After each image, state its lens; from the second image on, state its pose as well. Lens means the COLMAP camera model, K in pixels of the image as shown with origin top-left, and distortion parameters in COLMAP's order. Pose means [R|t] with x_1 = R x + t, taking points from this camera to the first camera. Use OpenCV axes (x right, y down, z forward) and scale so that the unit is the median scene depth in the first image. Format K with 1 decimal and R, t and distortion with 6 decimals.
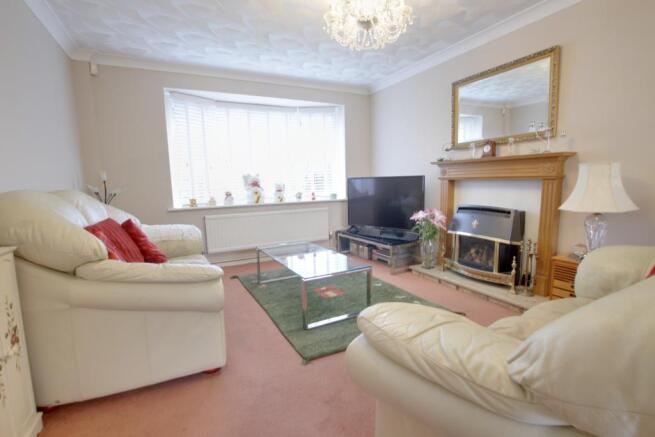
lens RADIAL K [[308.7, 0, 326.5], [0, 308.7, 219.5], [0, 0, 1]] dist [-0.018245, 0.000849]
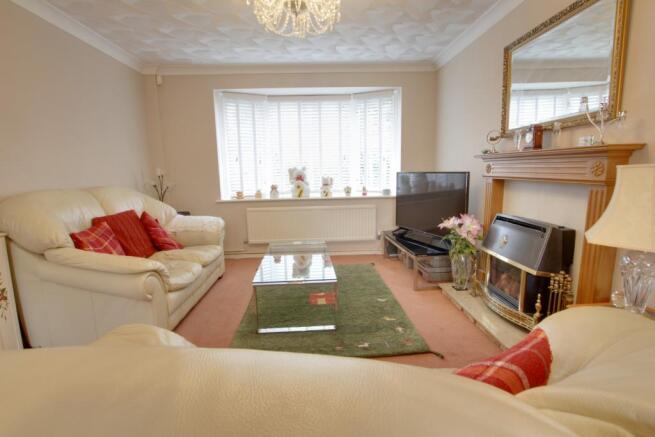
lens RADIAL K [[328.1, 0, 327.6], [0, 328.1, 218.6], [0, 0, 1]] dist [-0.003814, -0.003270]
pose [[0.908891, 0.066287, -0.411732, 0.374602], [-0.051572, 0.997574, 0.046761, -0.048965], [0.413833, -0.021267, 0.910104, 0.097305]]
